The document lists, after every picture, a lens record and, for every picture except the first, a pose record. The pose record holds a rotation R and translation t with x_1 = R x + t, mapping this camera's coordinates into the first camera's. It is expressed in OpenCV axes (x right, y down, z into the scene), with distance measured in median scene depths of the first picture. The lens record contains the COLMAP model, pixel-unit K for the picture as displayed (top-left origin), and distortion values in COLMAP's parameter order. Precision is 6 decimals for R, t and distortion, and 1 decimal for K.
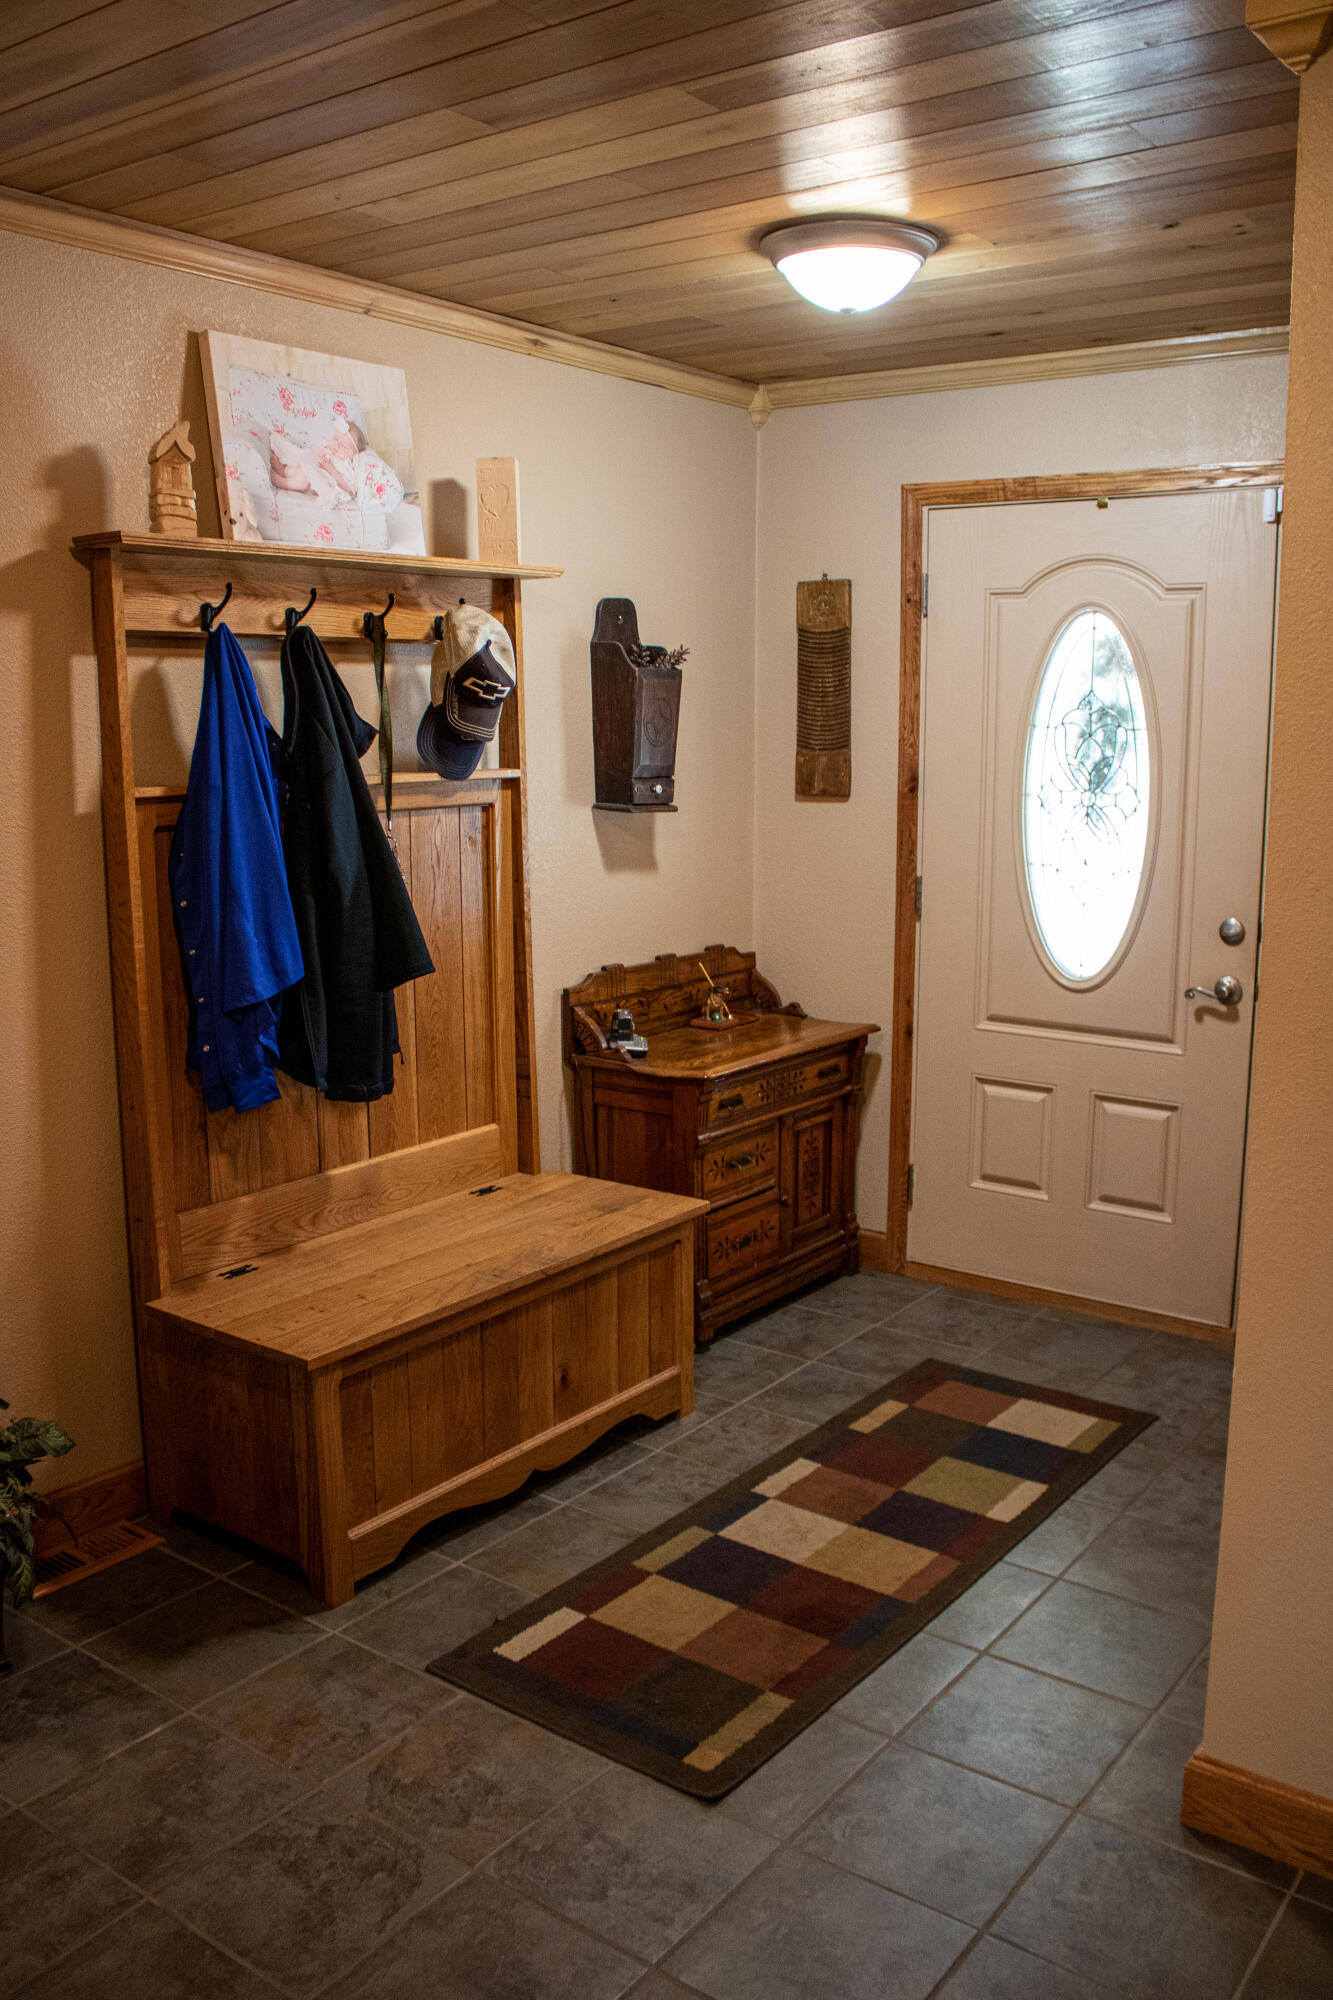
lens RADIAL K [[1683.6, 0, 666.1], [0, 1683.6, 1005.0], [0, 0, 1]] dist [-0.158076, 0.109486]
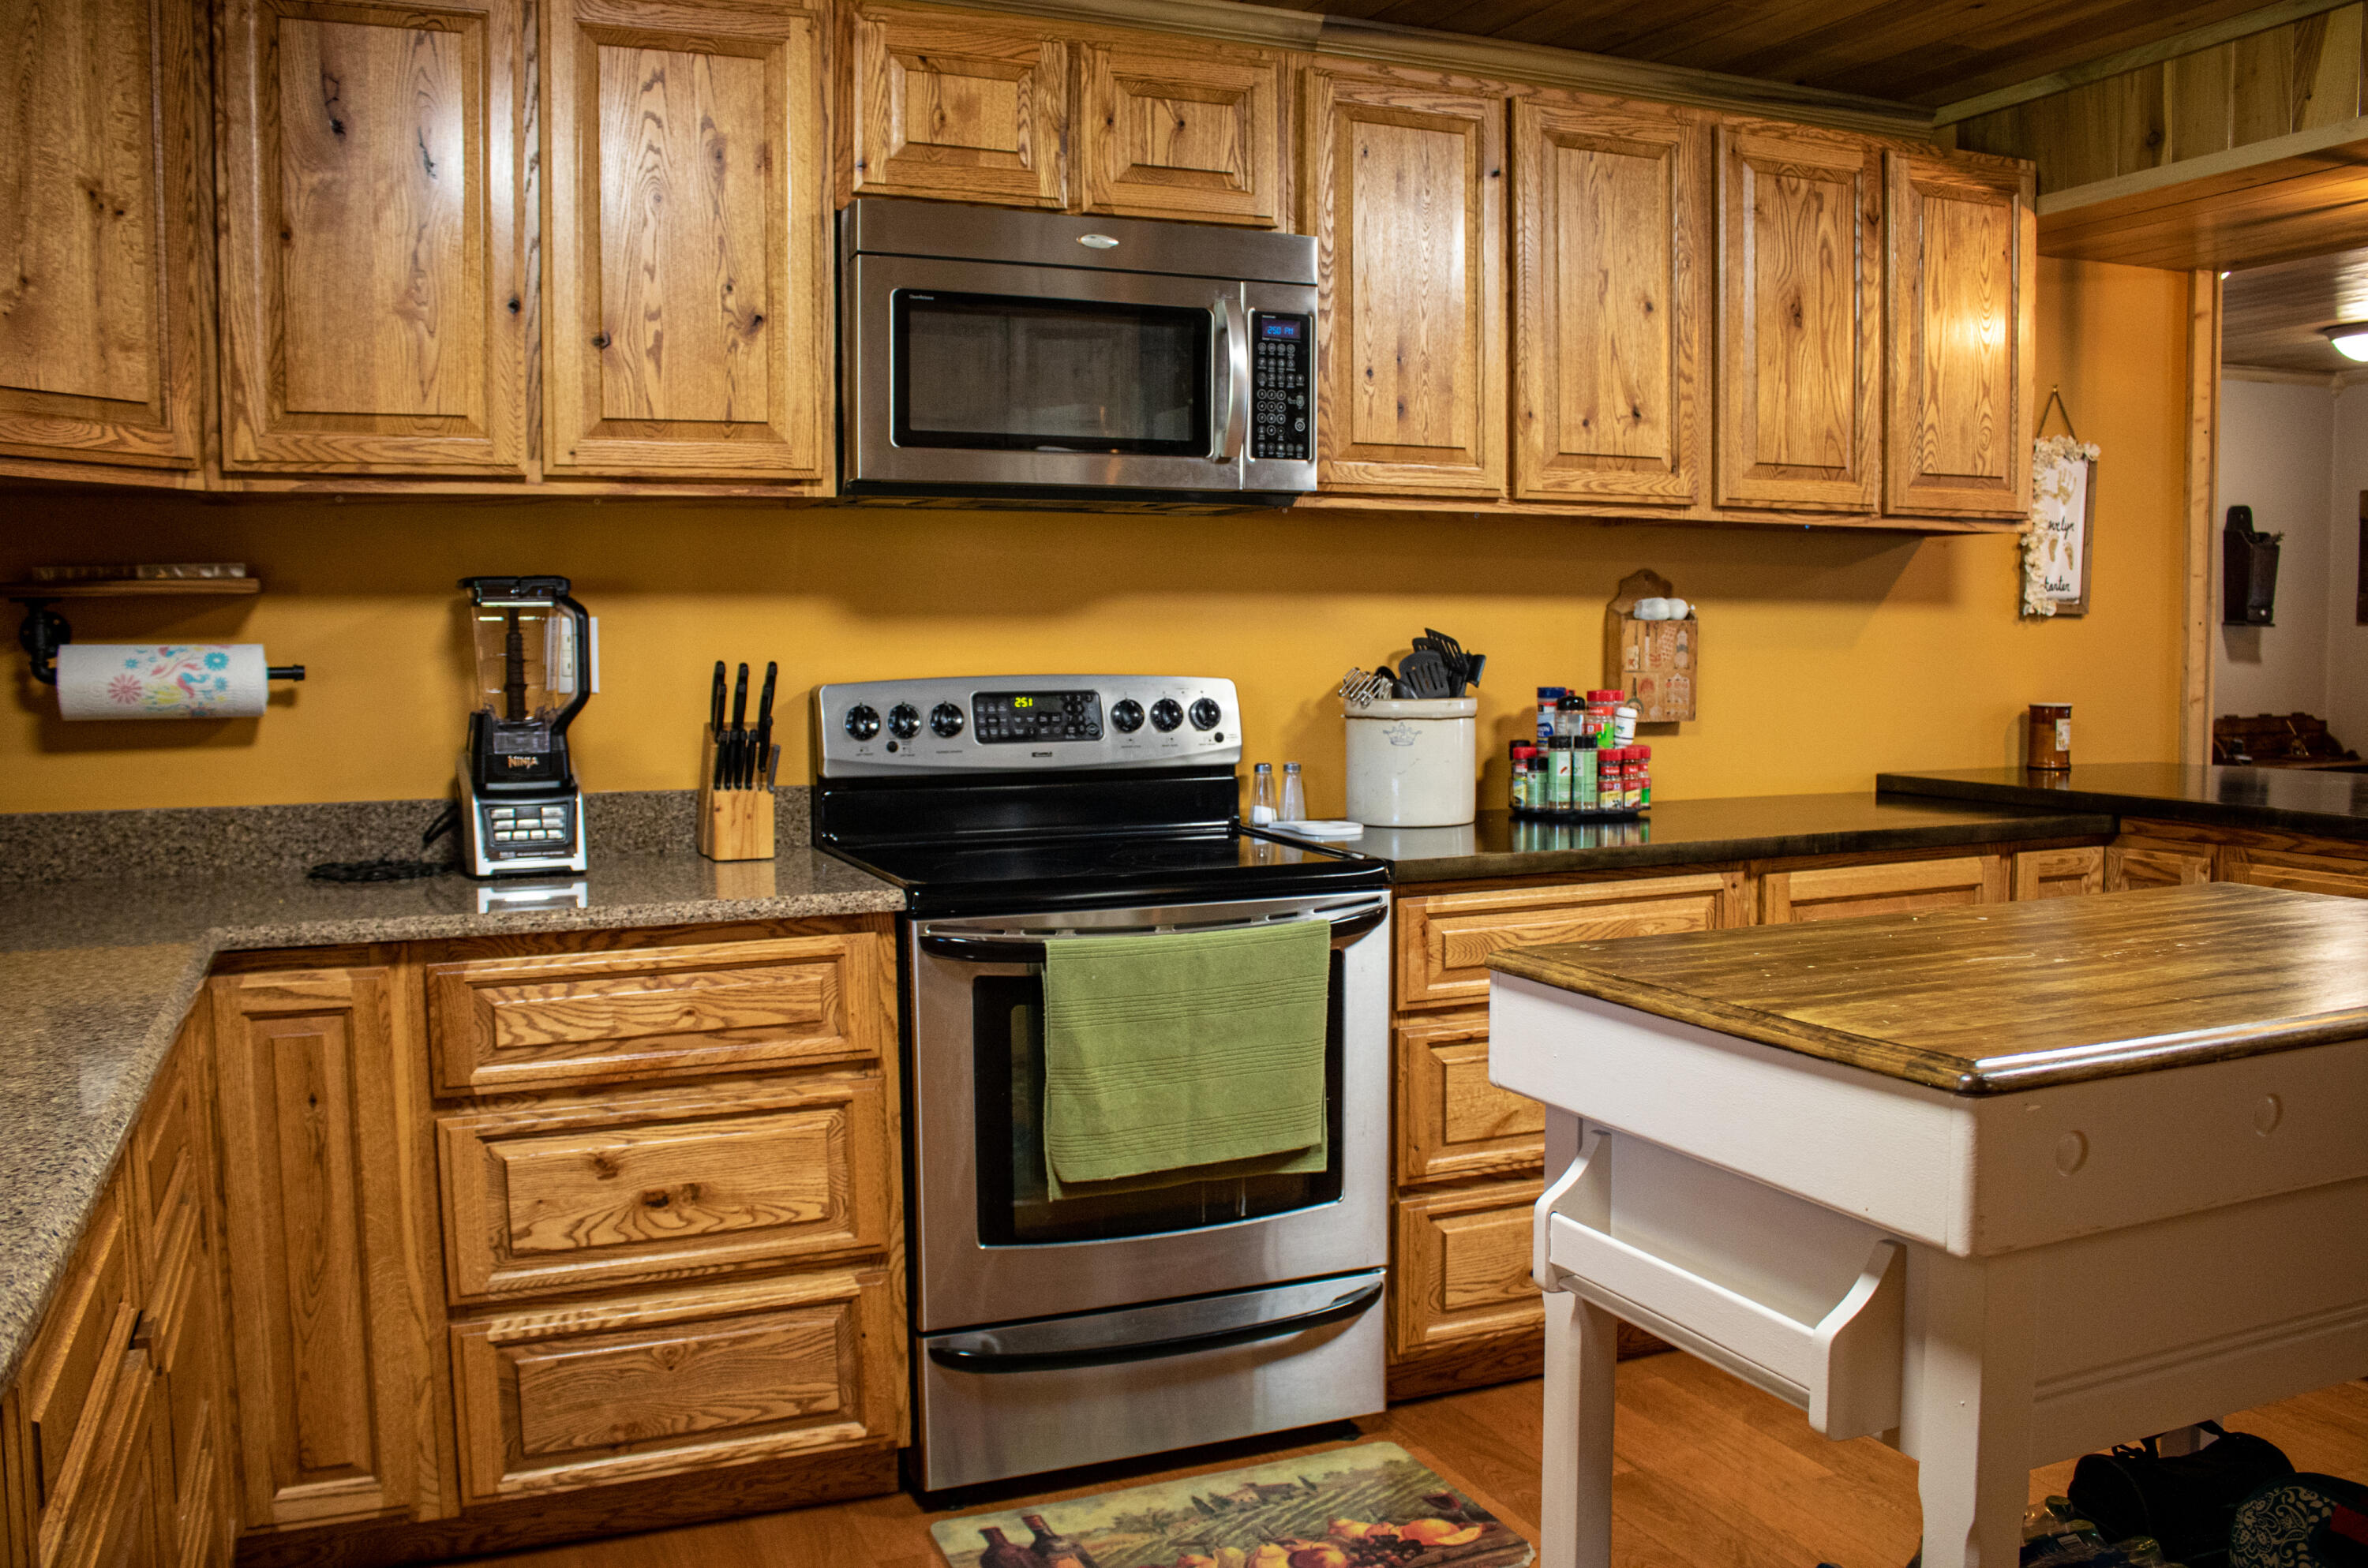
lens RADIAL K [[1993.2, 0, 1175.8], [0, 1993.2, 779.0], [0, 0, 1]] dist [-0.158076, 0.109486]
pose [[0.864734, 0.027708, -0.501466, 0.019446], [-0.073900, 0.994629, -0.072476, 0.260842], [0.496764, 0.099731, 0.862136, -1.214684]]
